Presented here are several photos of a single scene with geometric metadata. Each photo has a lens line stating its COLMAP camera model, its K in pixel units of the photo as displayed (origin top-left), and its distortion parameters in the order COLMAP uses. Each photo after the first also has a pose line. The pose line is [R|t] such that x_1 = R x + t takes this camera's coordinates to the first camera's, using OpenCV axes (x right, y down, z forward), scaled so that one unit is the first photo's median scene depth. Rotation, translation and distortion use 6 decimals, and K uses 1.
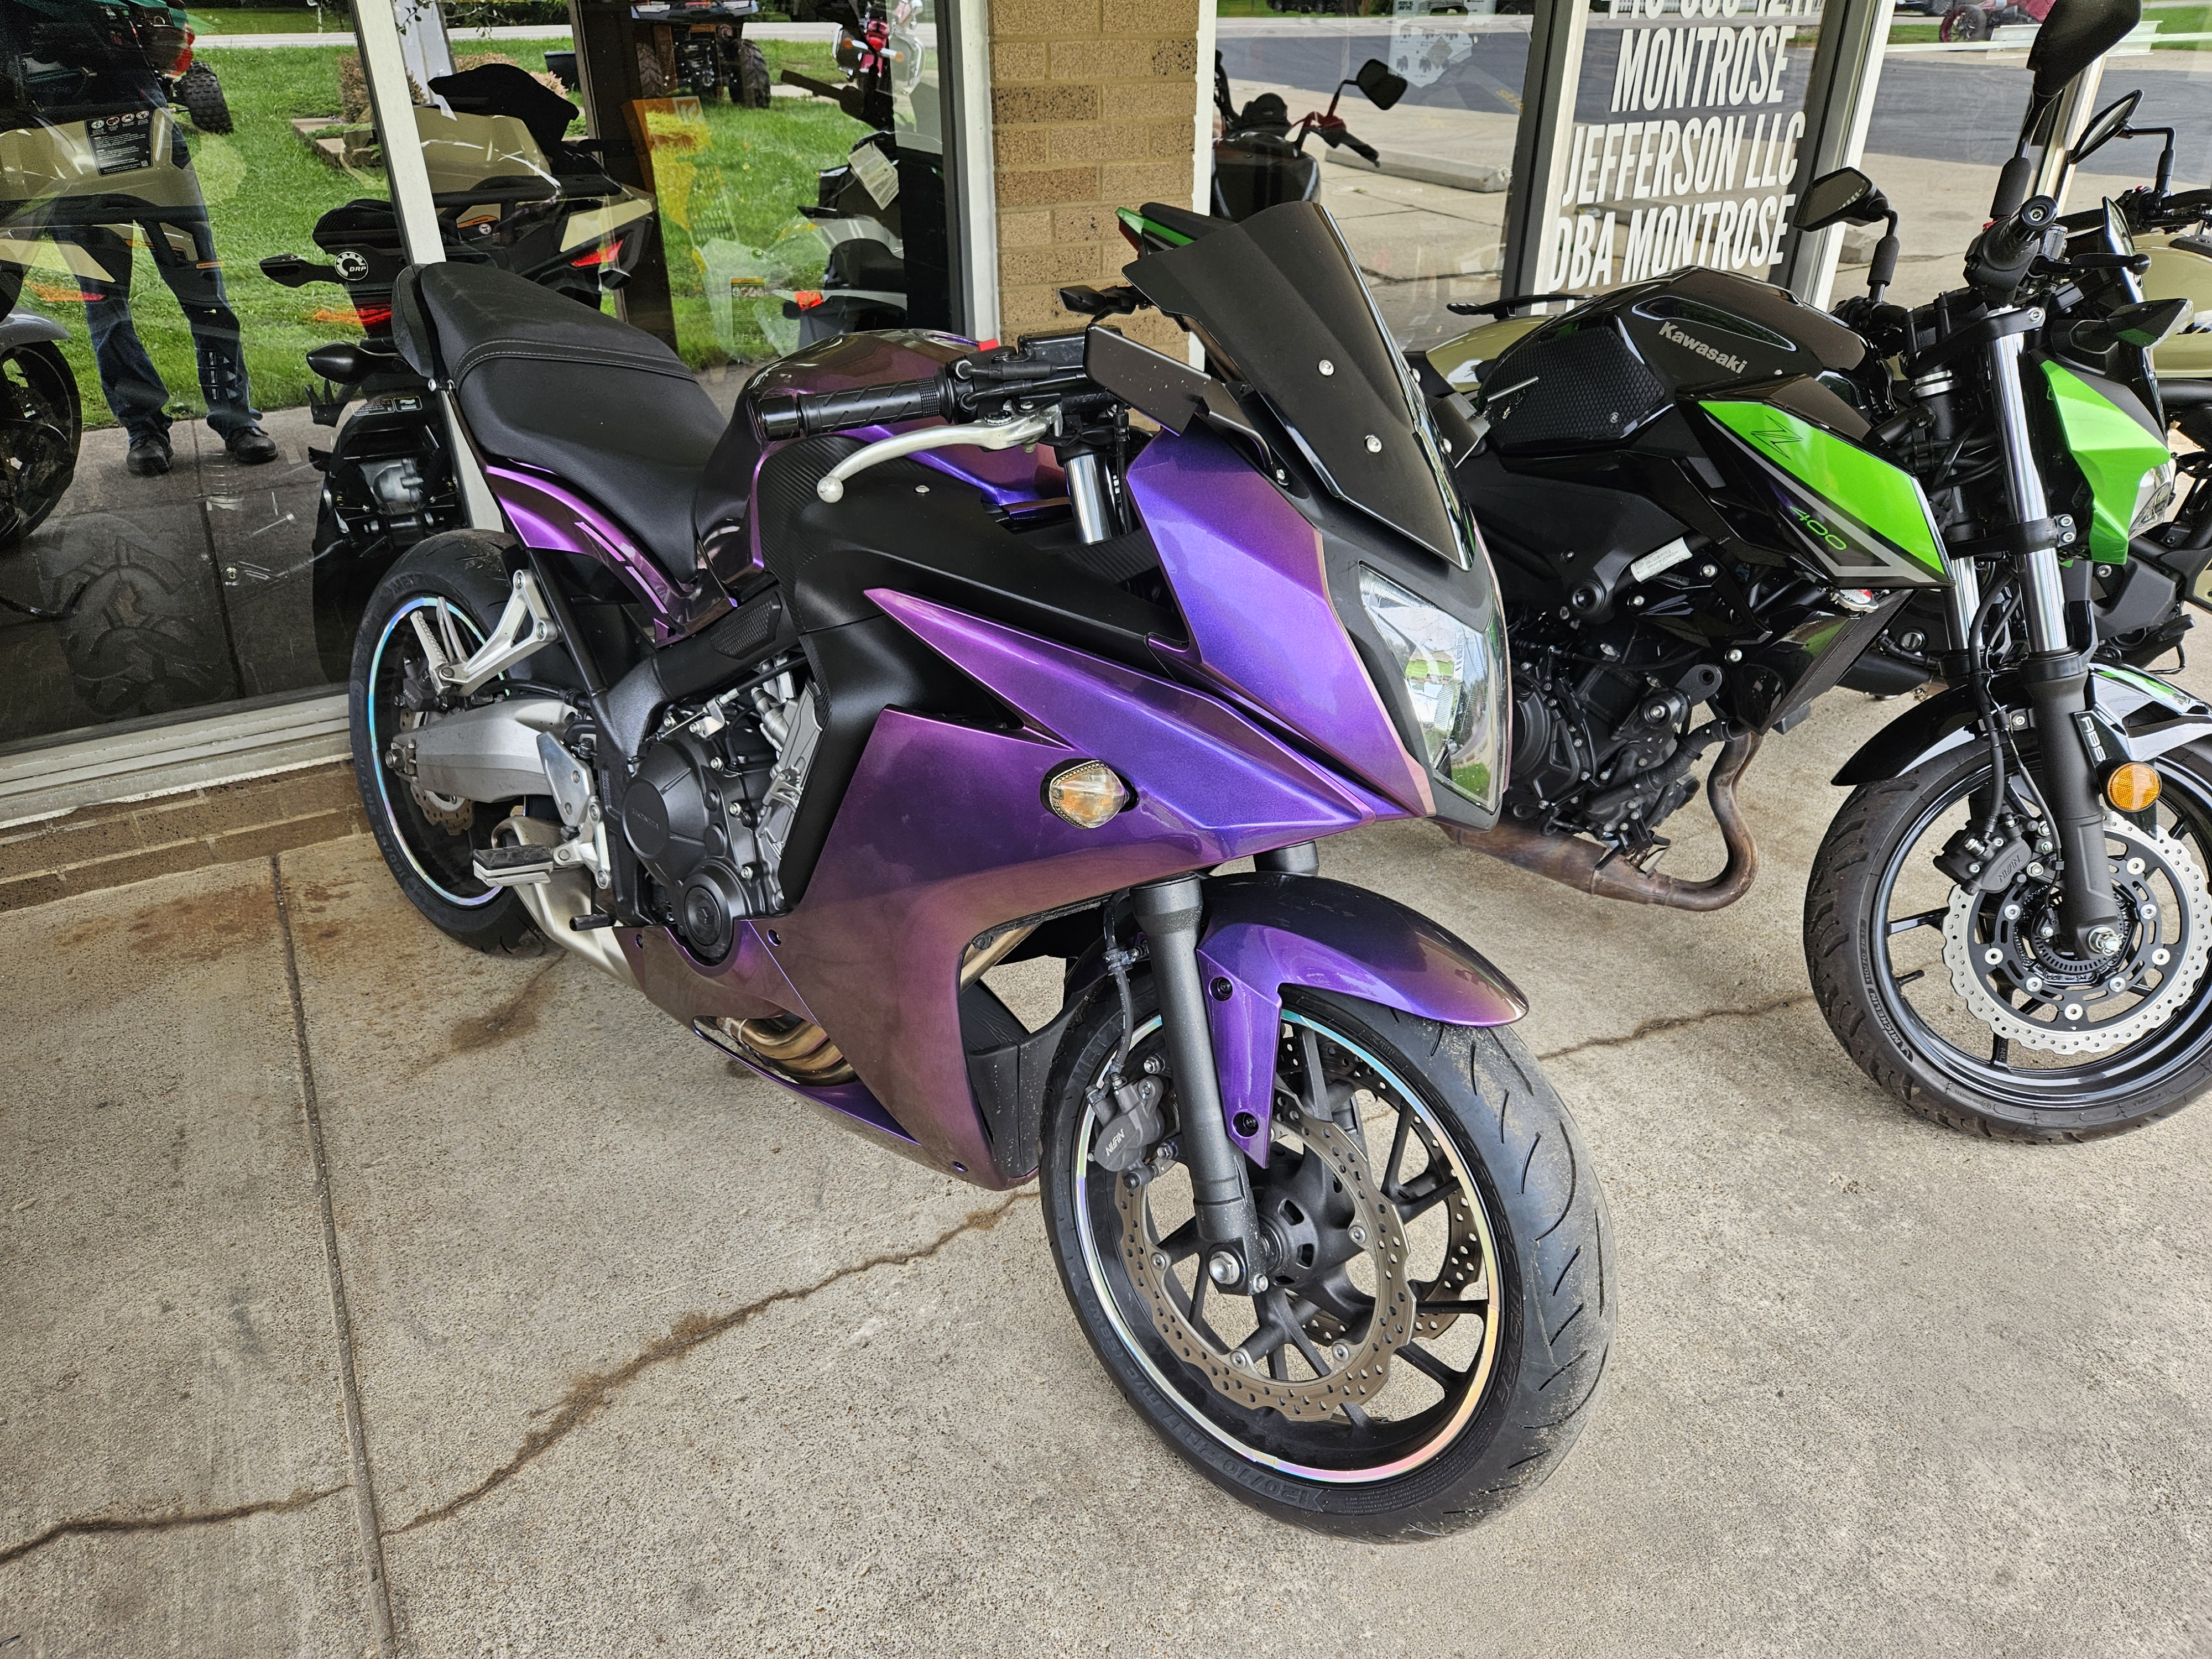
lens RADIAL K [[1489.0, 0, 1089.4], [0, 1489.0, 831.9], [0, 0, 1]] dist [0.050133, -0.027878]
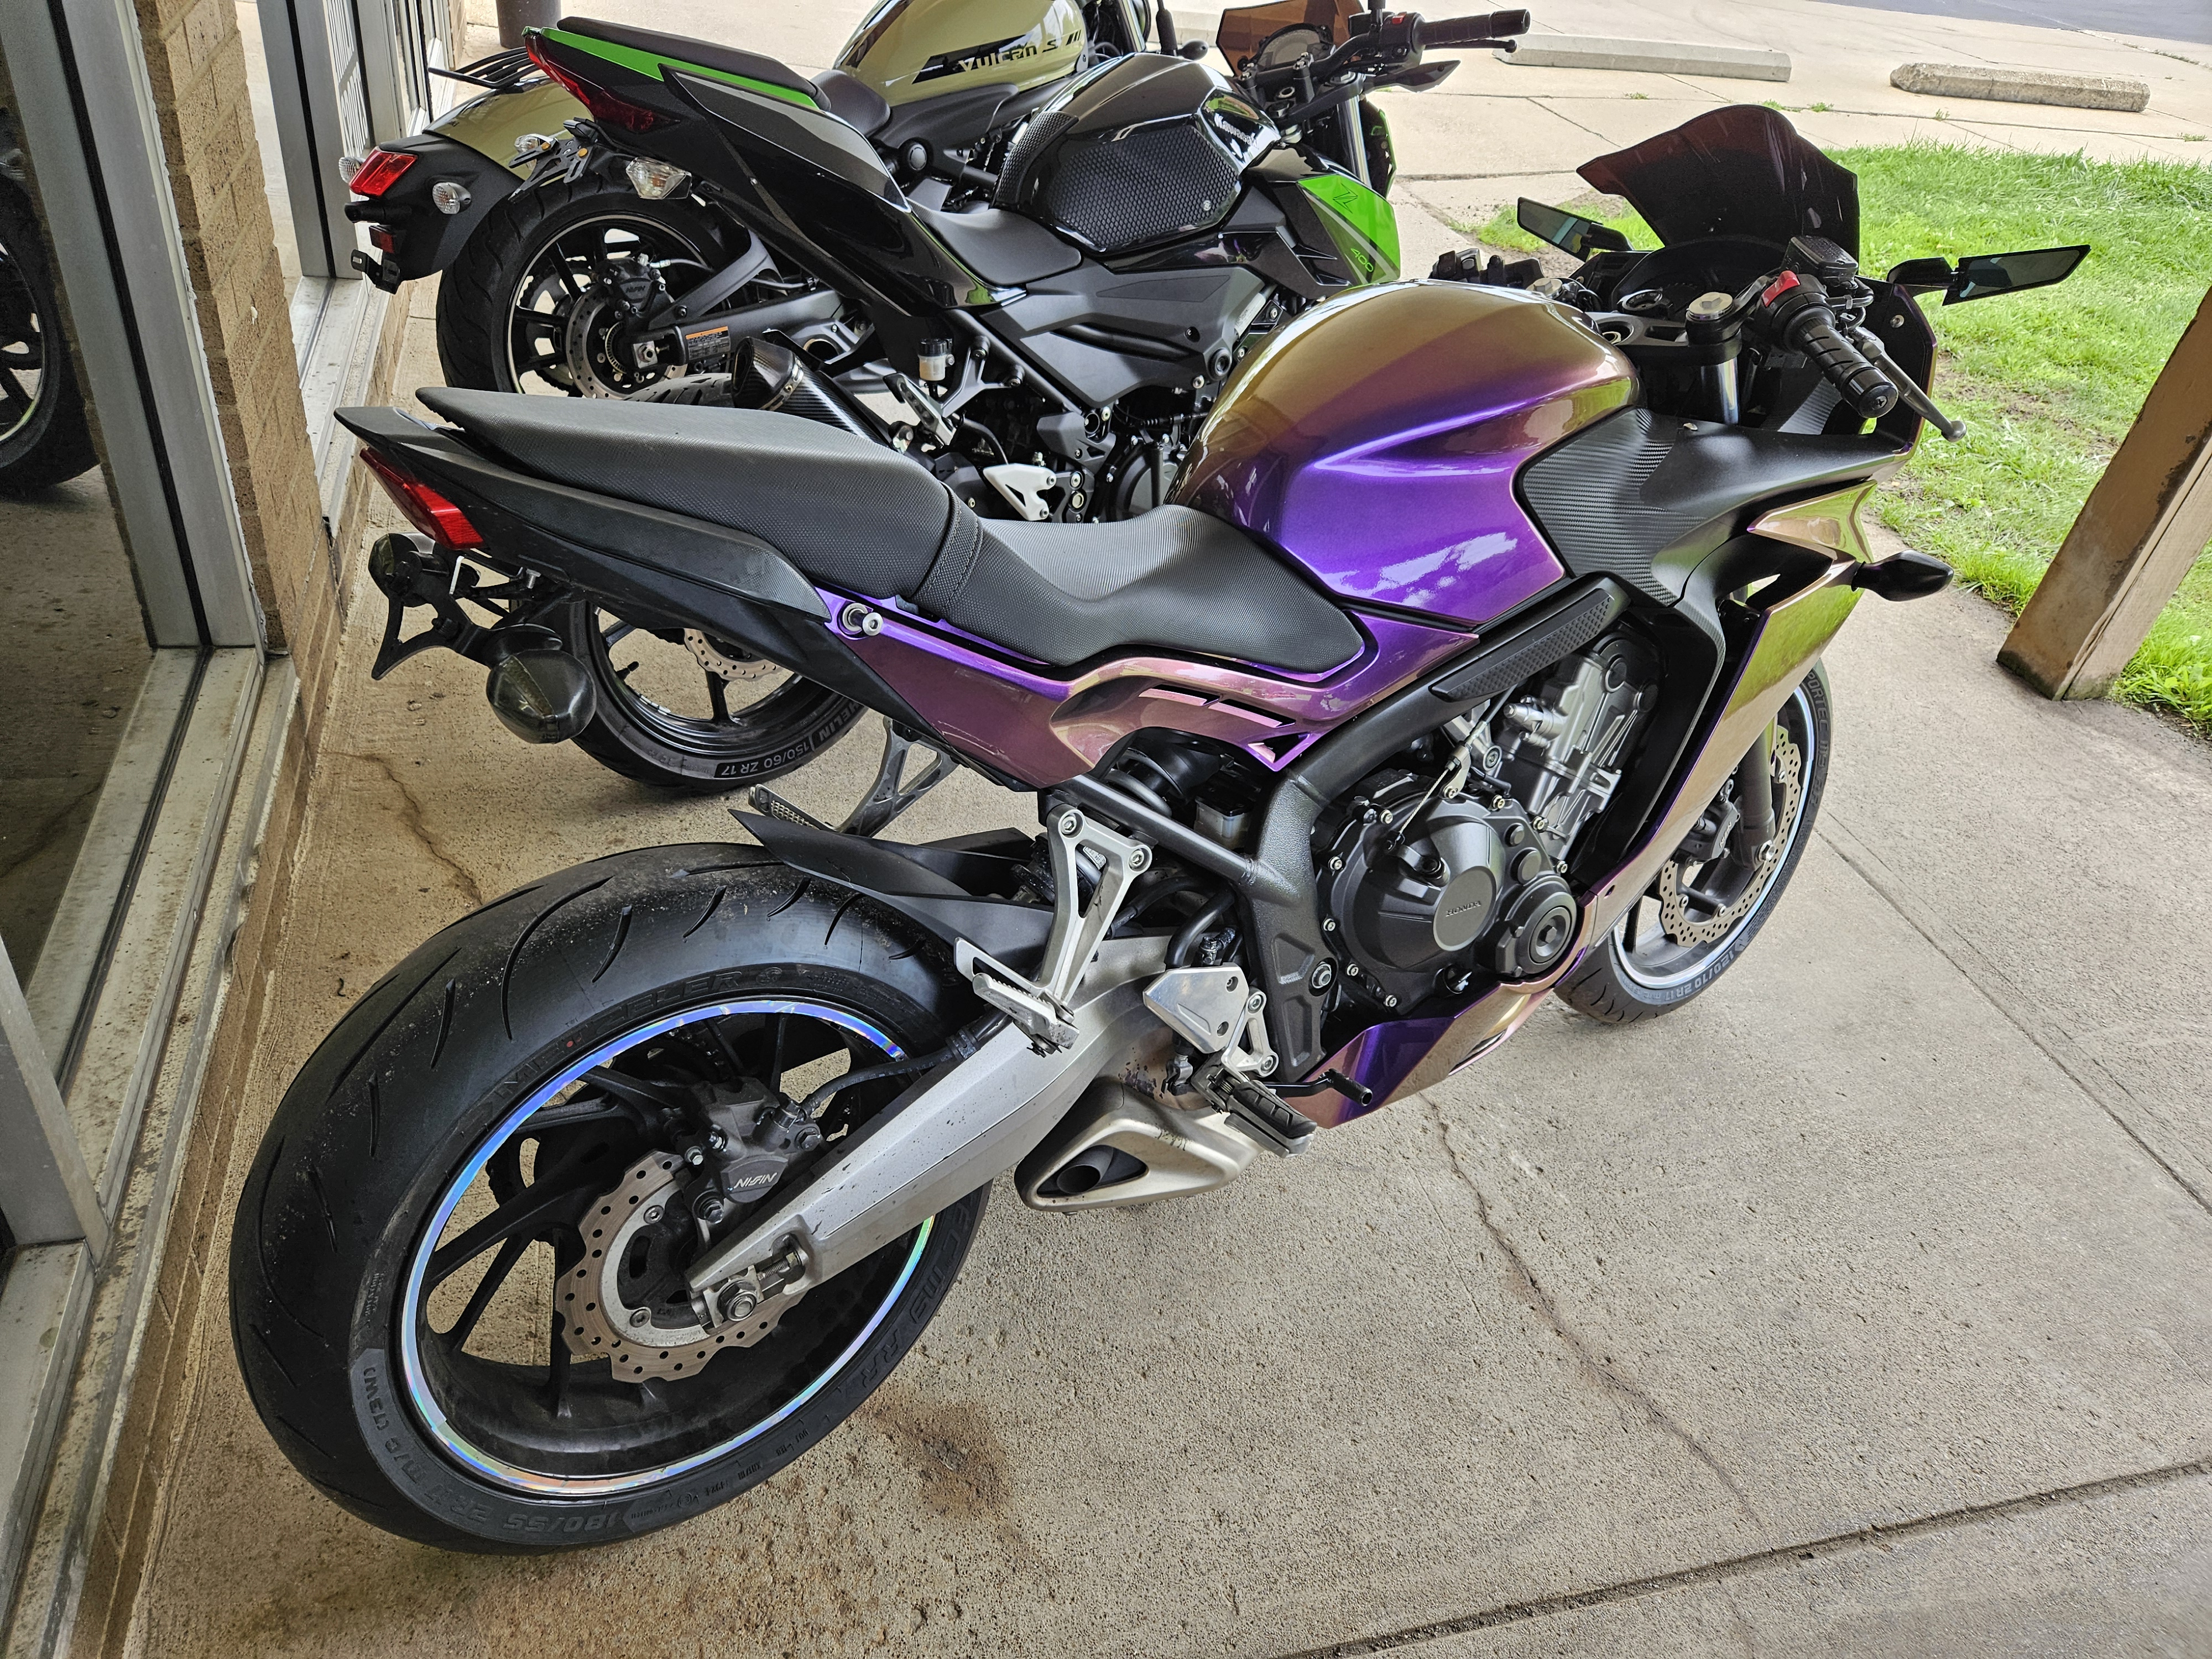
lens RADIAL K [[1489.0, 0, 1087.7], [0, 1489.0, 829.5], [0, 0, 1]] dist [0.050133, -0.027878]
pose [[0.229672, -0.547499, 0.804671, -0.965504], [0.336966, 0.820370, 0.462003, -0.495798], [-0.913074, 0.165038, 0.372905, 0.806806]]
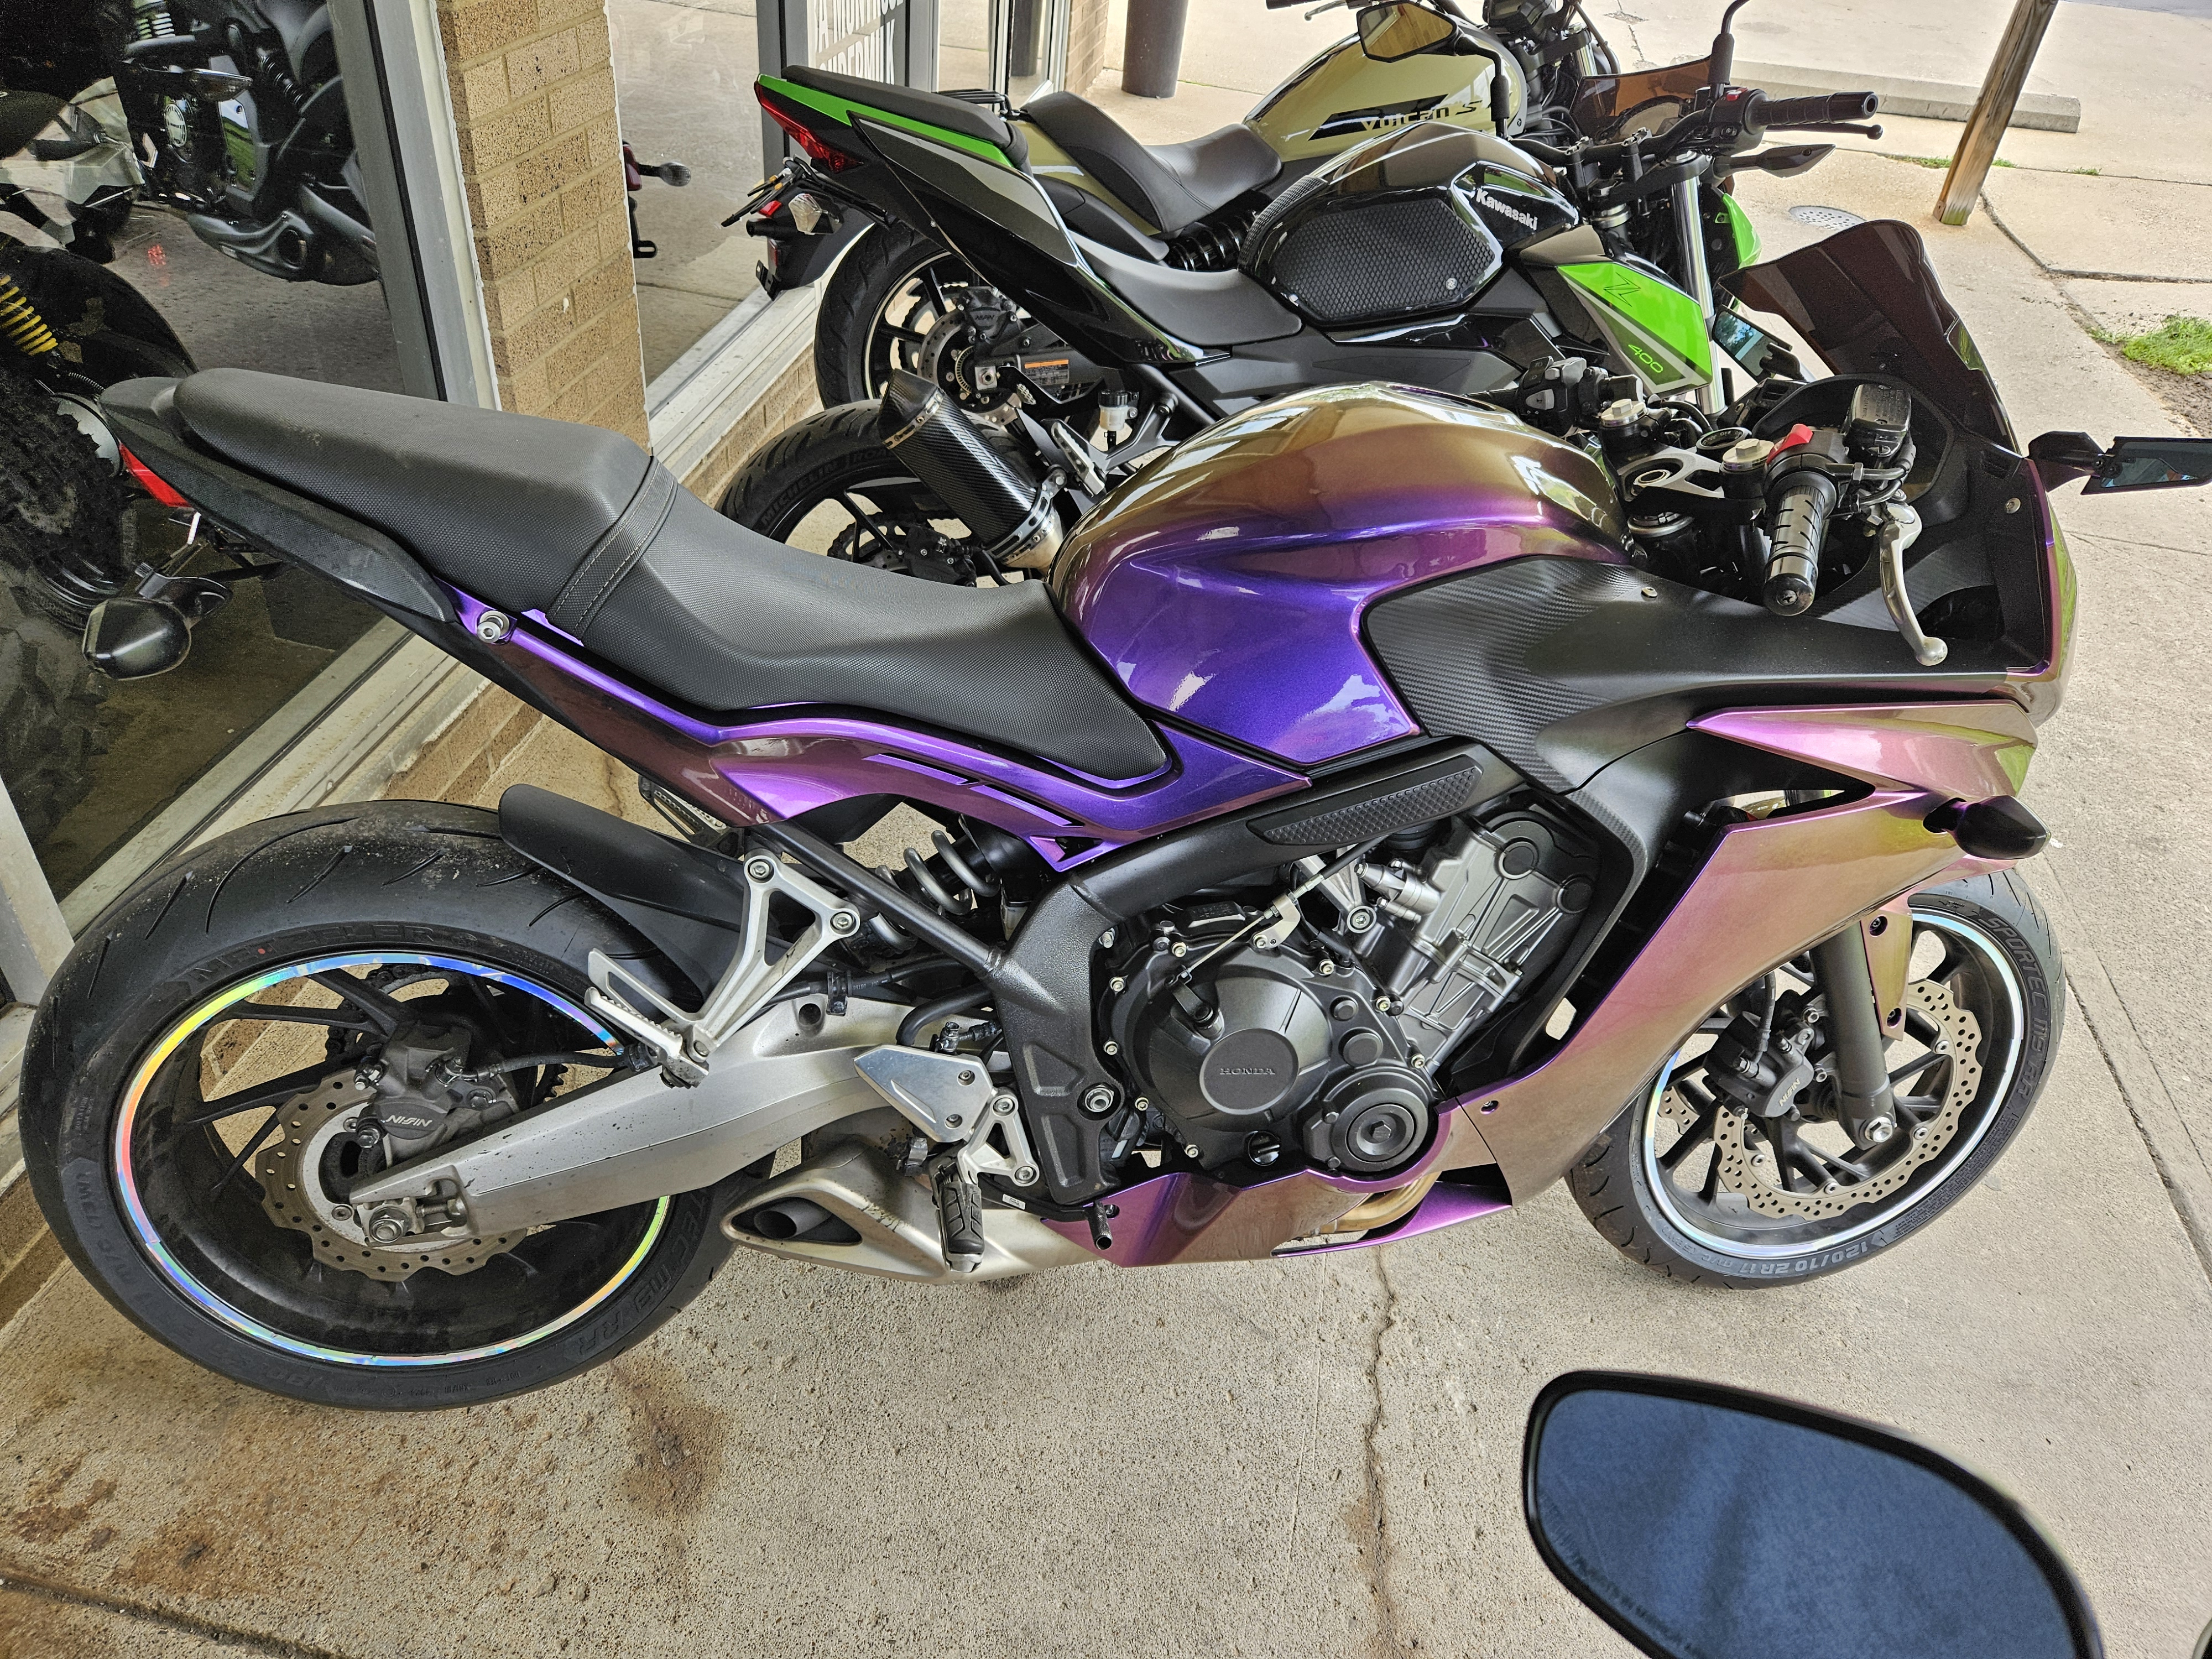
lens RADIAL K [[1489.0, 0, 1103.9], [0, 1489.0, 825.4], [0, 0, 1]] dist [0.050133, -0.027878]
pose [[0.625218, -0.425750, 0.654094, -0.753740], [0.281934, 0.904712, 0.319390, -0.375427], [-0.727747, -0.015277, 0.685676, 0.479085]]
